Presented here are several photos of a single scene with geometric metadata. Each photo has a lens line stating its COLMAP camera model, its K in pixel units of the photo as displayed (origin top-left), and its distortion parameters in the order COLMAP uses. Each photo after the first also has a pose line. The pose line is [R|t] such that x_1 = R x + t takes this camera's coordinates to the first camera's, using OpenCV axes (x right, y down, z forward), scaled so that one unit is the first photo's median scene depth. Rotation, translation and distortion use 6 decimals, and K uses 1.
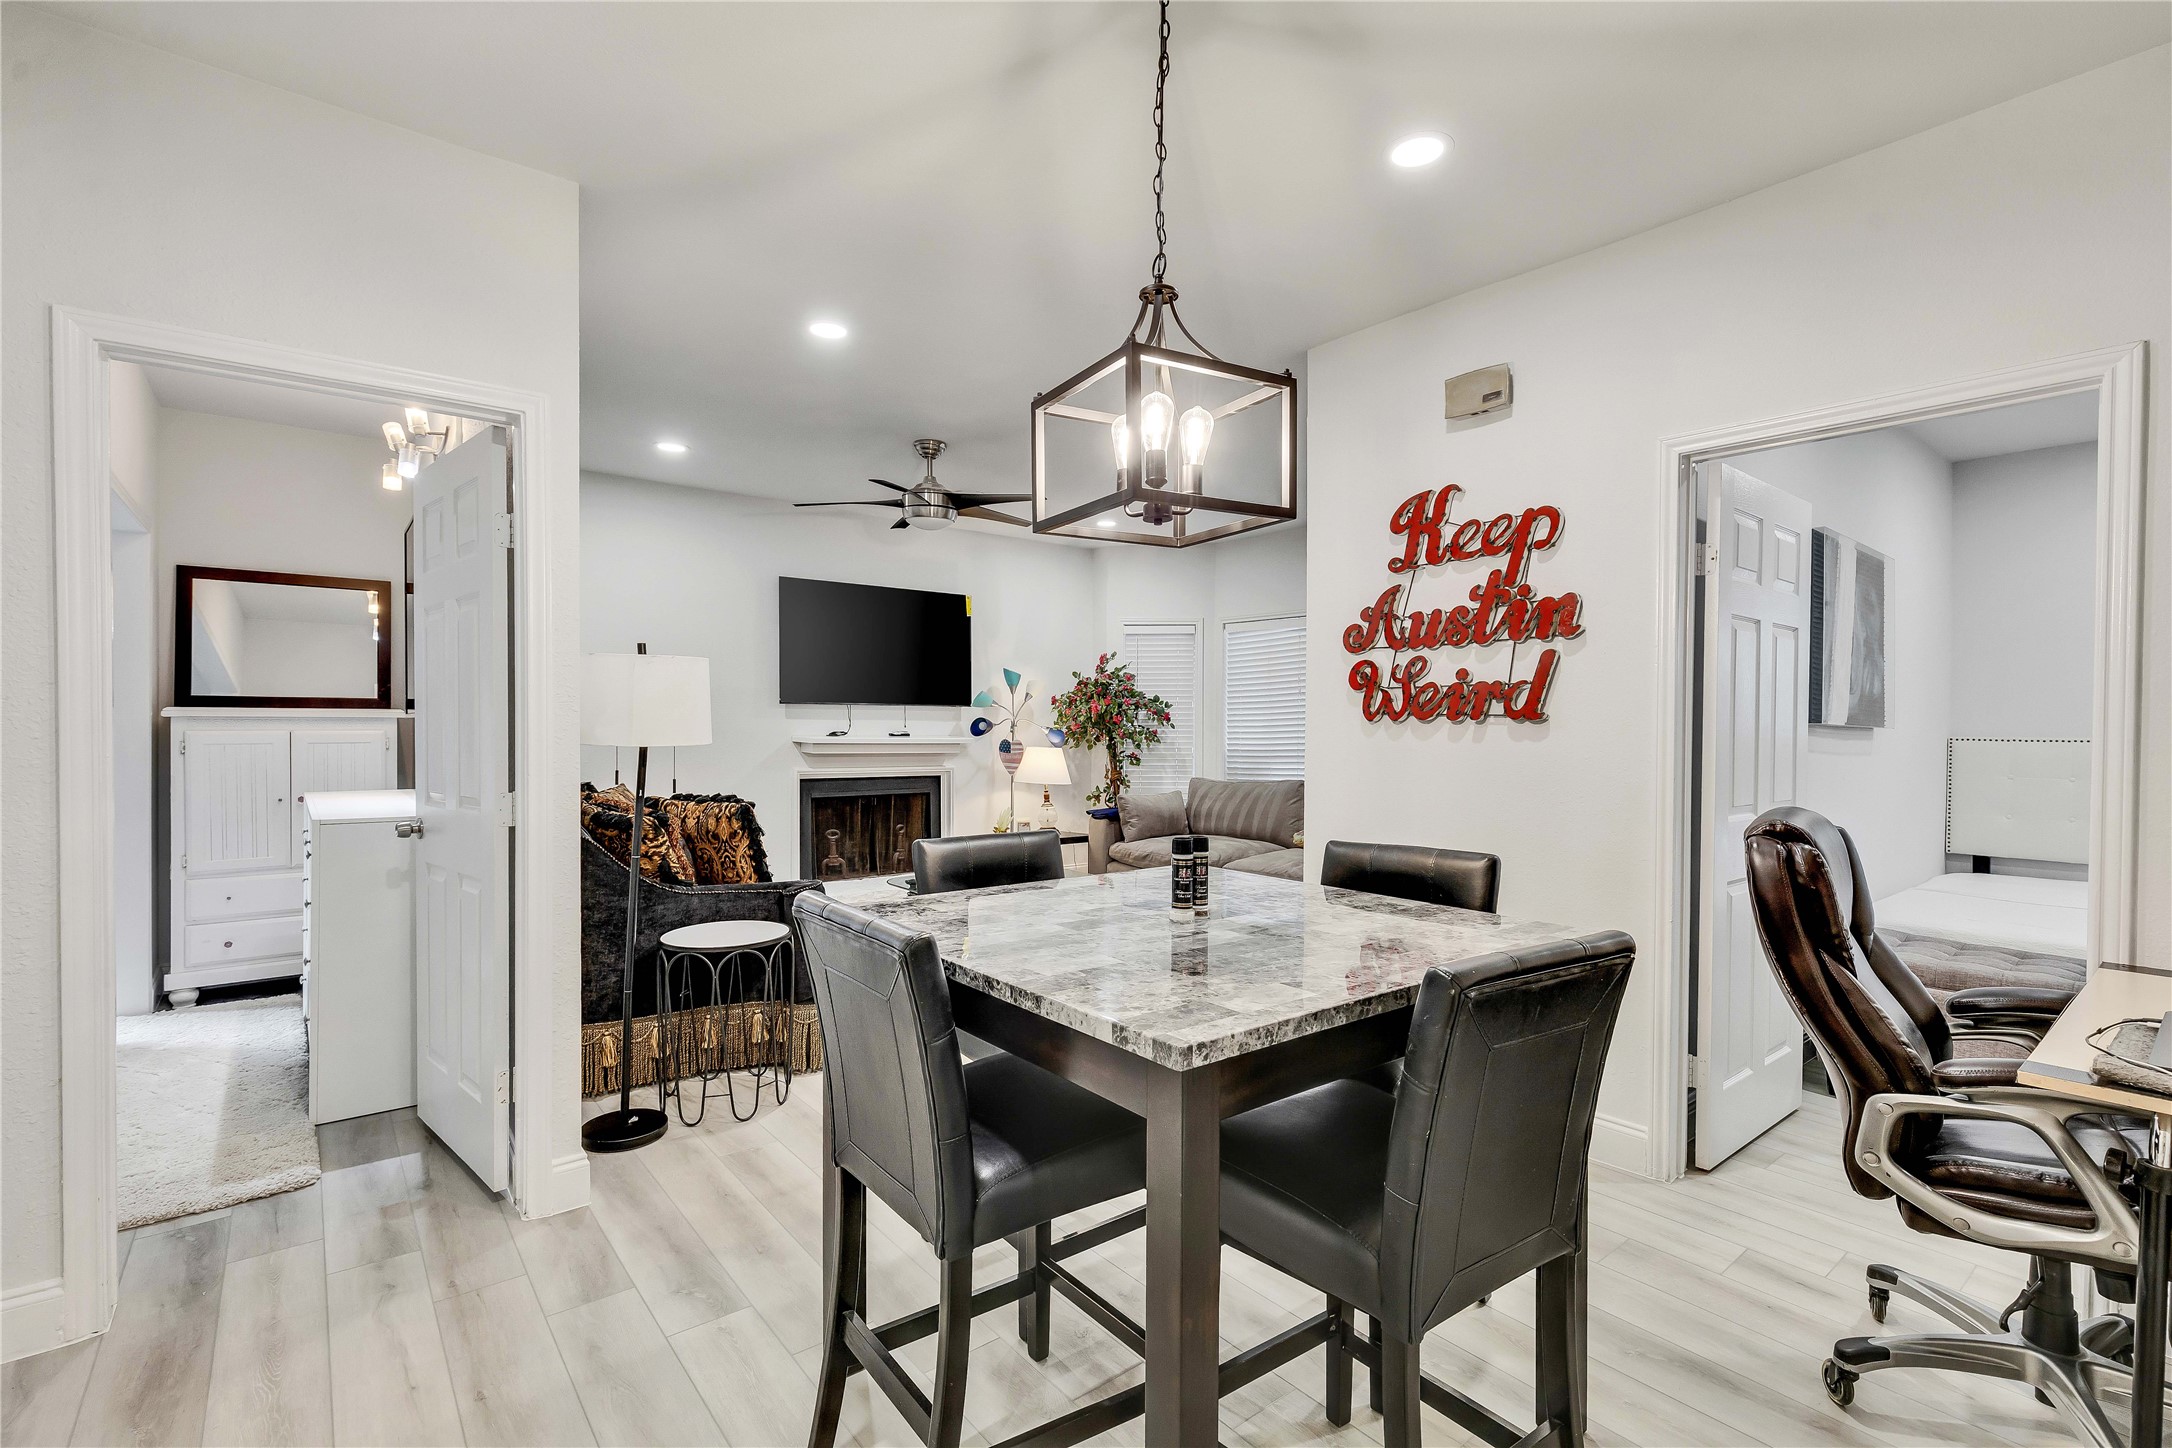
lens RADIAL K [[977.9, 0, 1081.6], [0, 977.9, 729.2], [0, 0, 1]] dist [0.010401, -0.001284]
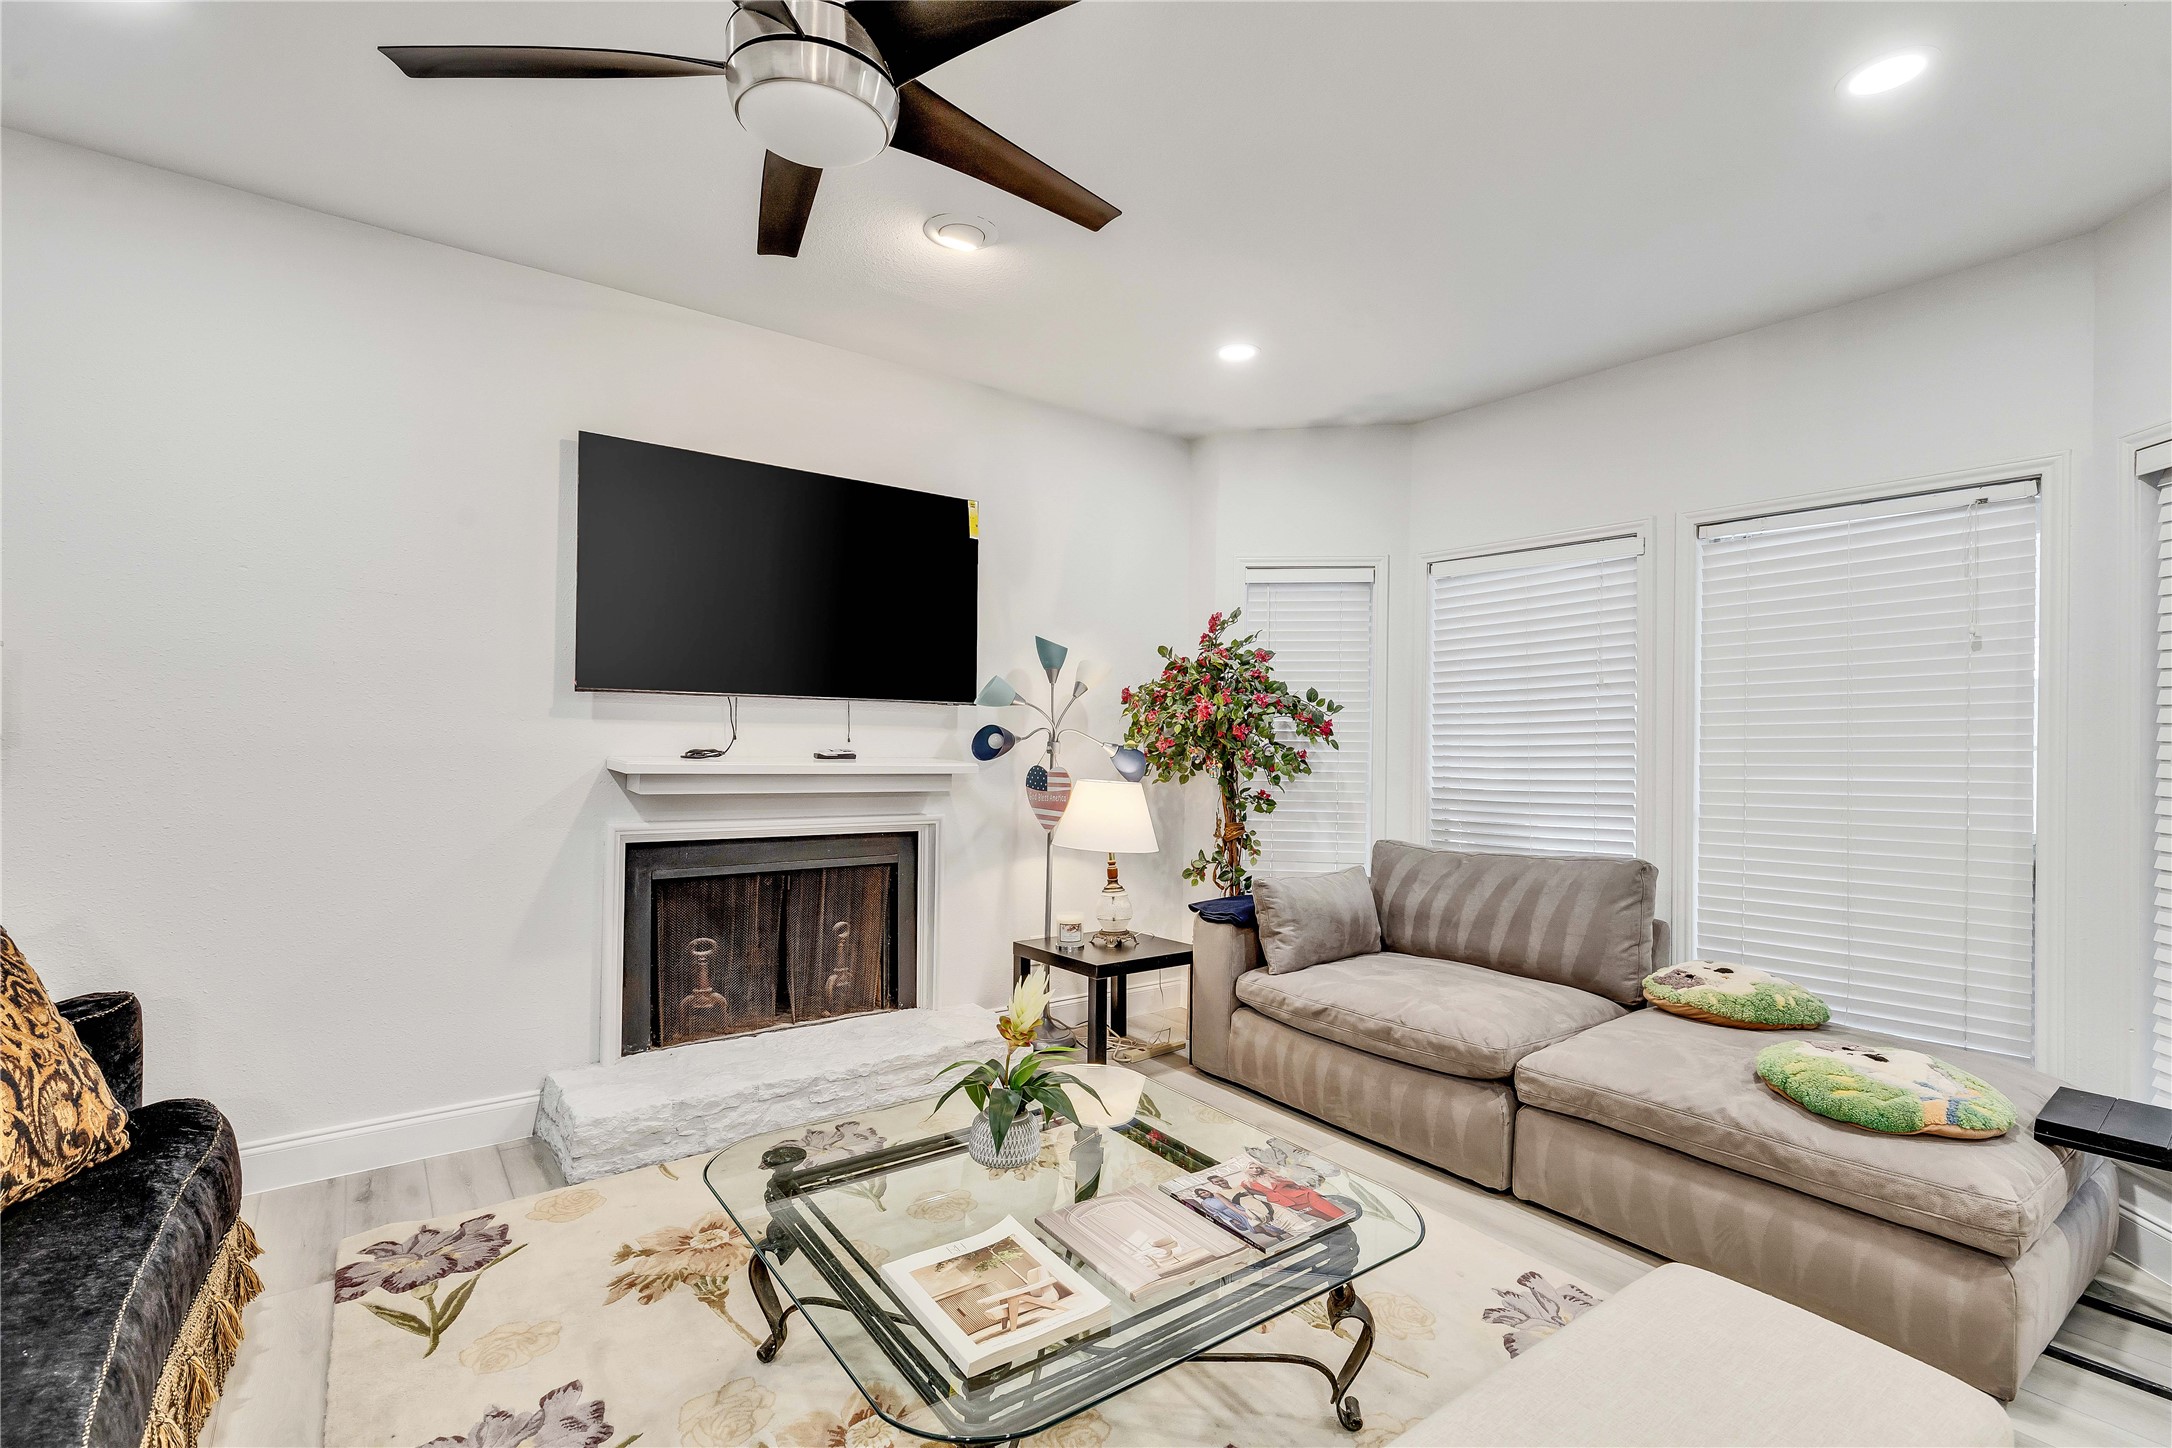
lens RADIAL K [[977.9, 0, 1081.6], [0, 977.9, 729.2], [0, 0, 1]] dist [0.010401, -0.001284]
pose [[0.999271, 0.011051, -0.036547, -0.033363], [-0.011502, 0.999860, -0.012169, -0.003619], [0.036407, 0.012581, 0.999258, 0.450317]]
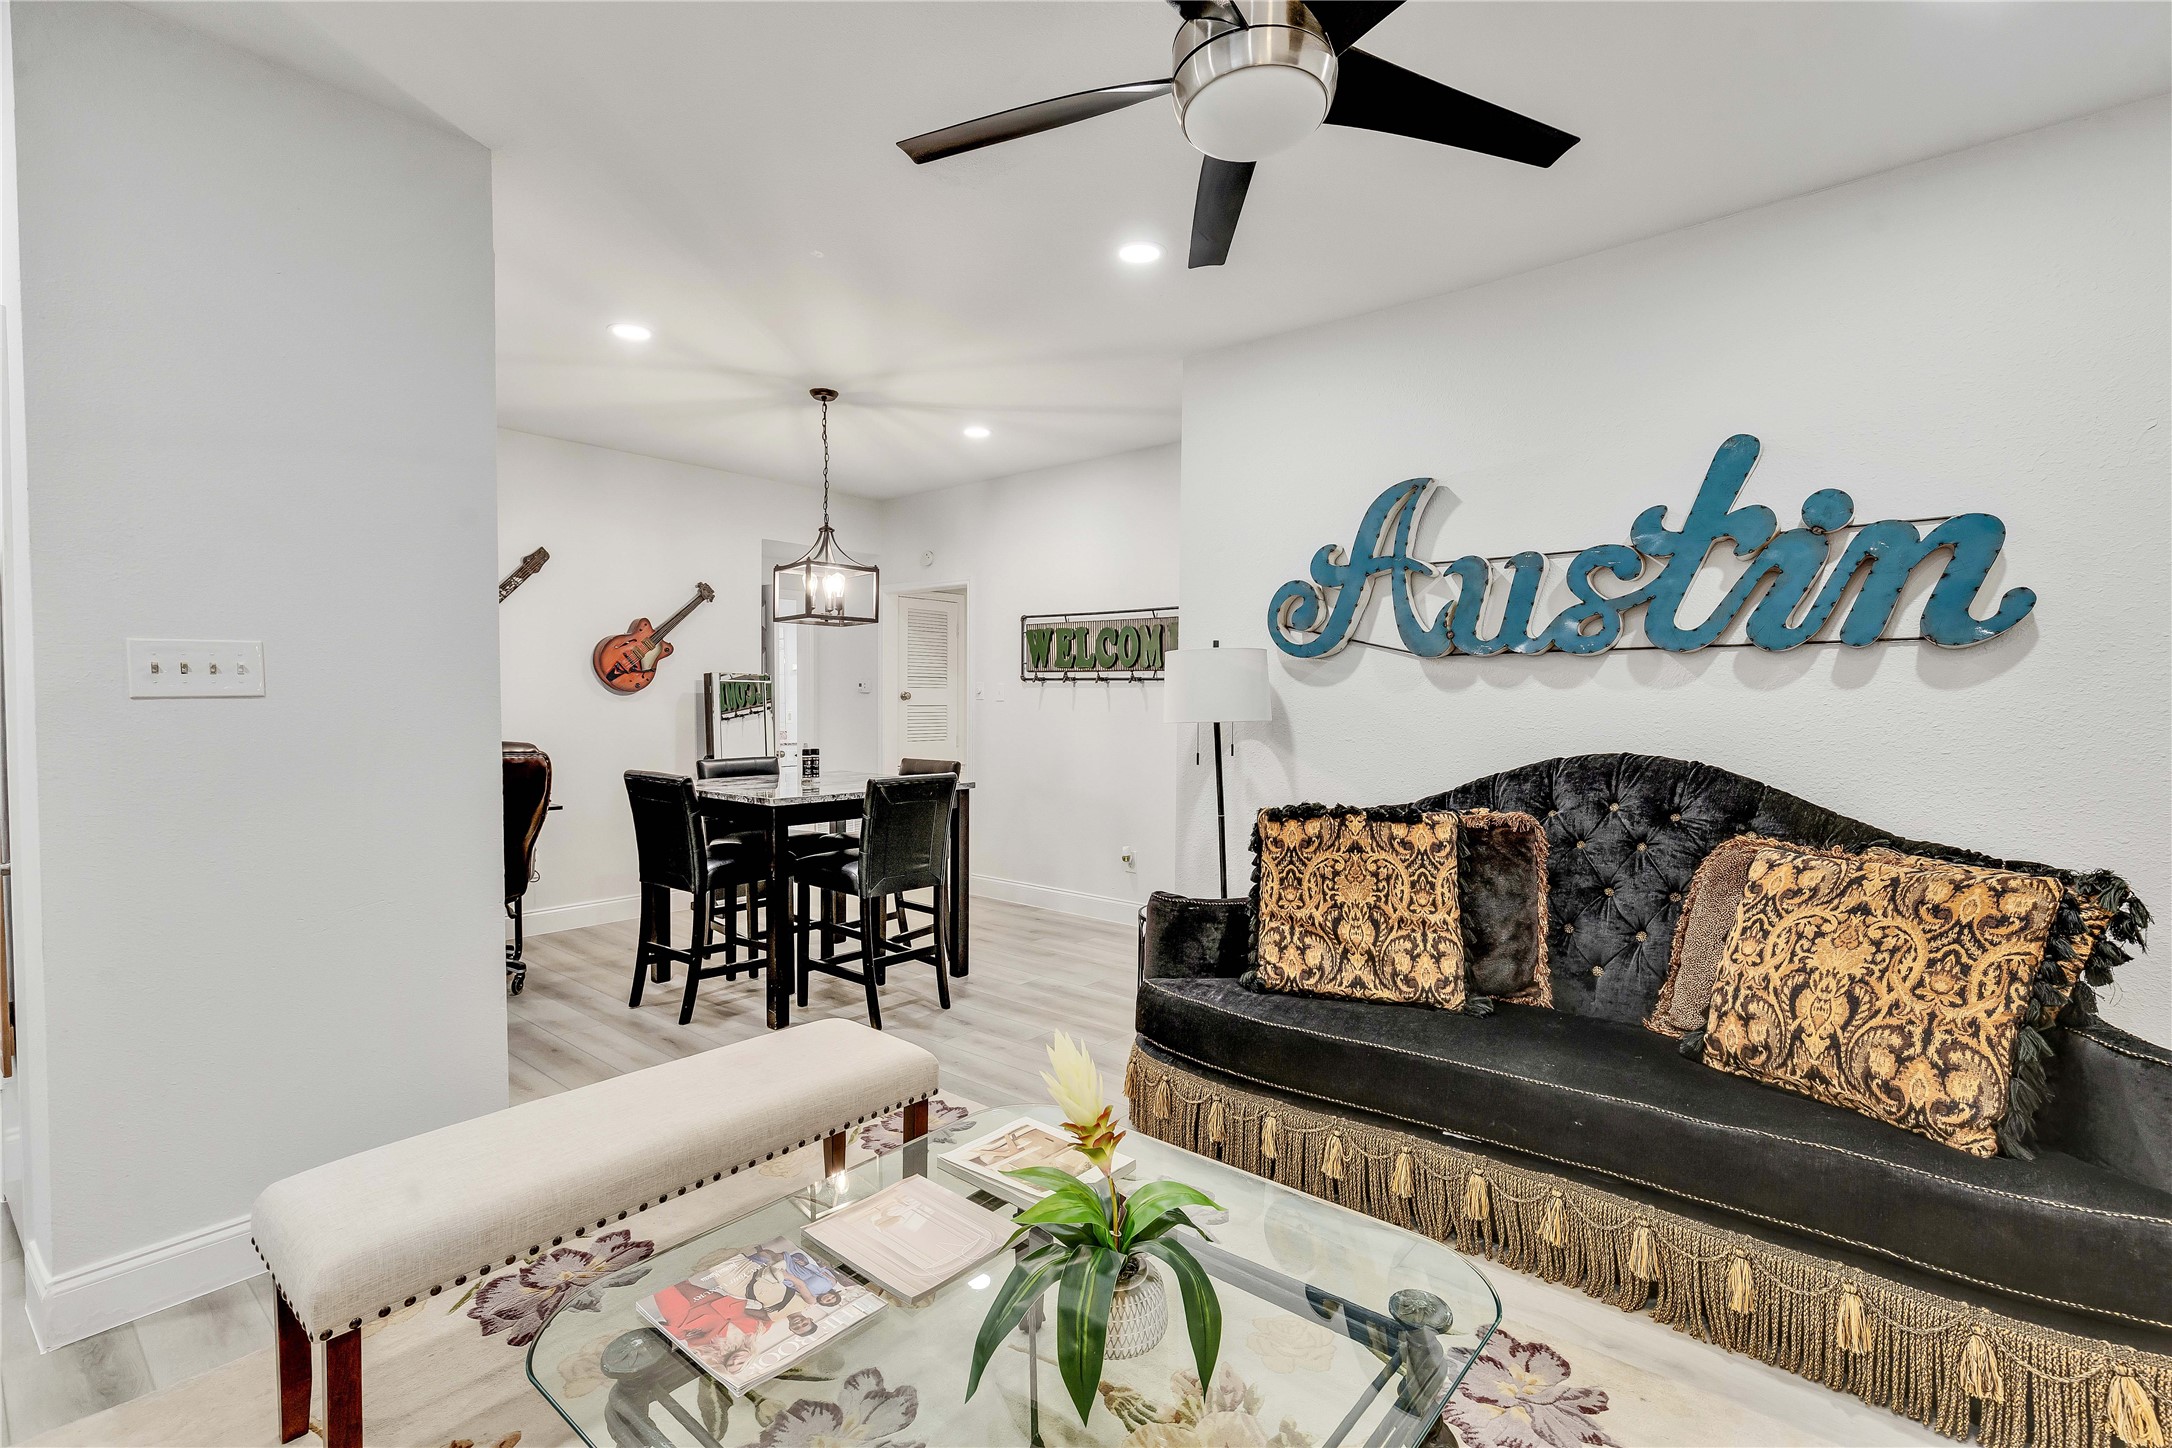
lens RADIAL K [[977.3, 0, 1086.3], [0, 977.3, 727.6], [0, 0, 1]] dist [0.010394, -0.001761]
pose [[-0.980304, -0.004506, -0.197443, -0.021131], [-0.011808, 0.999288, 0.035824, -0.008333], [0.197141, 0.037450, -0.979660, 0.892530]]
